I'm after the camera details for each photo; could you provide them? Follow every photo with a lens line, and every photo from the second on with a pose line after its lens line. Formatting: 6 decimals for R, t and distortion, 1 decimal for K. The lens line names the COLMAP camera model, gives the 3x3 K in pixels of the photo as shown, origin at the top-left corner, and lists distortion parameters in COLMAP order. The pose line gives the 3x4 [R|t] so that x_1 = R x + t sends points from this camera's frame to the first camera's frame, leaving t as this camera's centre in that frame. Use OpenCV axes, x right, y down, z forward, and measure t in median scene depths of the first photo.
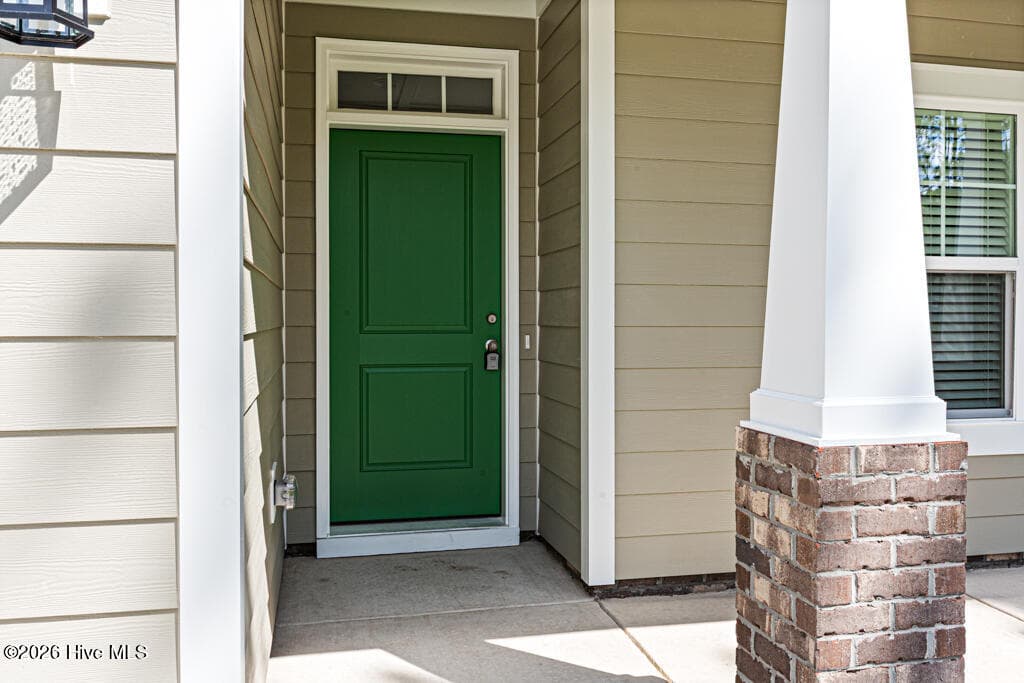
lens RADIAL K [[840.5, 0, 511.4], [0, 840.5, 318.5], [0, 0, 1]] dist [-0.000453, 0.000876]
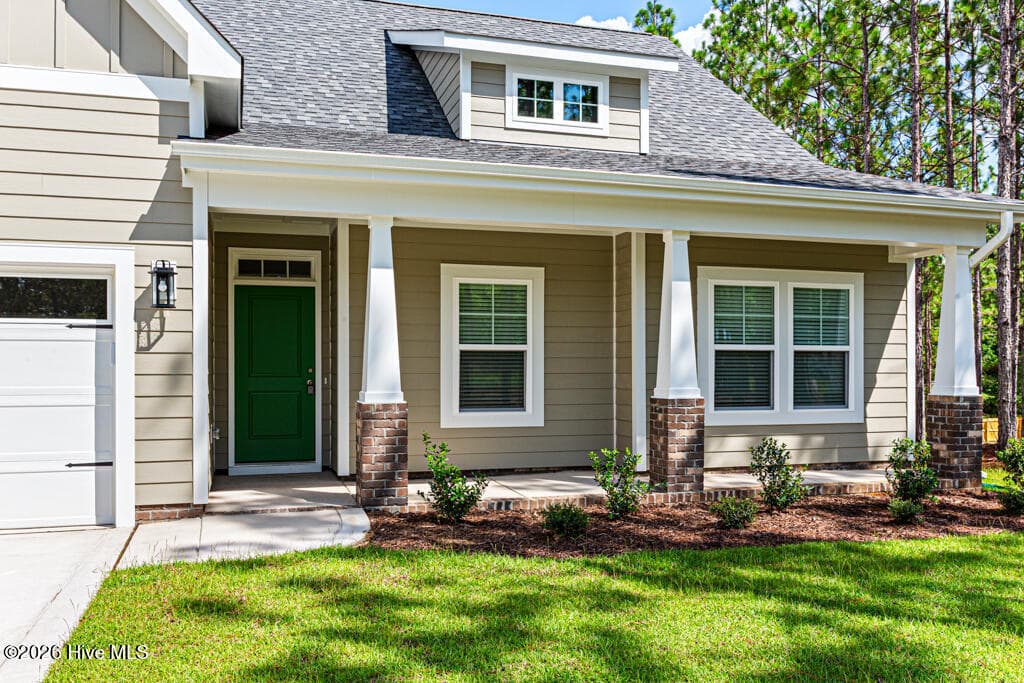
lens RADIAL K [[850.6, 0, 512.2], [0, 850.6, 365.0], [0, 0, 1]] dist [-0.008145, -0.004508]
pose [[0.996239, -0.000983, 0.086641, 0.387004], [0.001606, 0.999973, -0.007113, 0.003607], [-0.086631, 0.007225, 0.996214, -1.575970]]
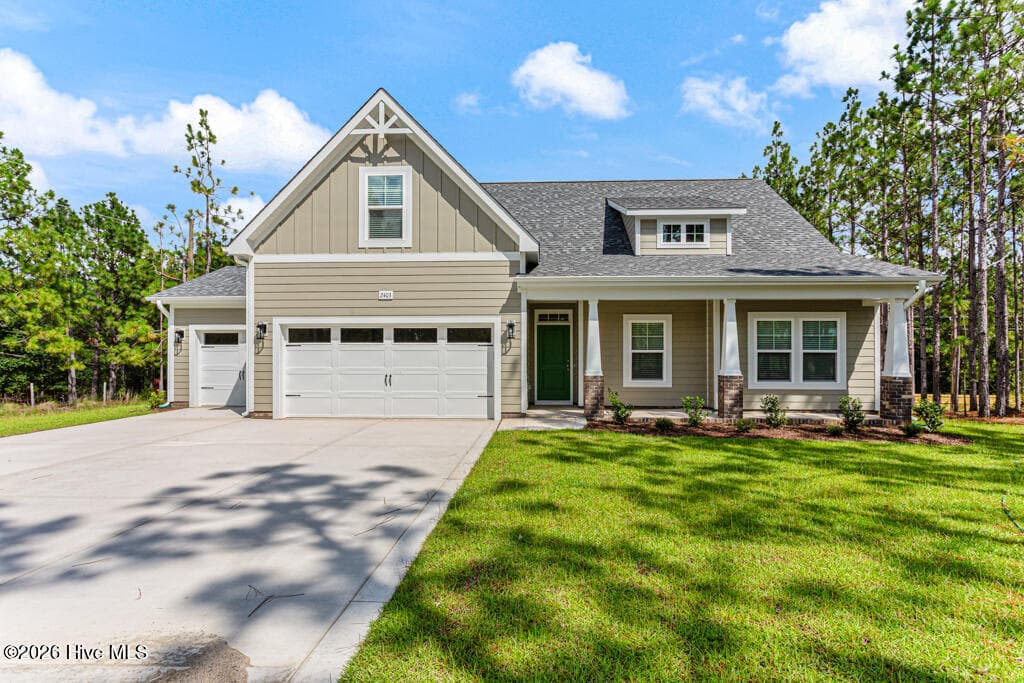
lens RADIAL K [[500.1, 0, 528.7], [0, 500.1, 347.2], [0, 0, 1]] dist [0.001287, 0.000738]
pose [[0.968382, -0.003180, -0.249450, 0.628266], [-0.001806, 0.999803, -0.019758, -0.028517], [0.249464, 0.019584, 0.968186, -2.503514]]
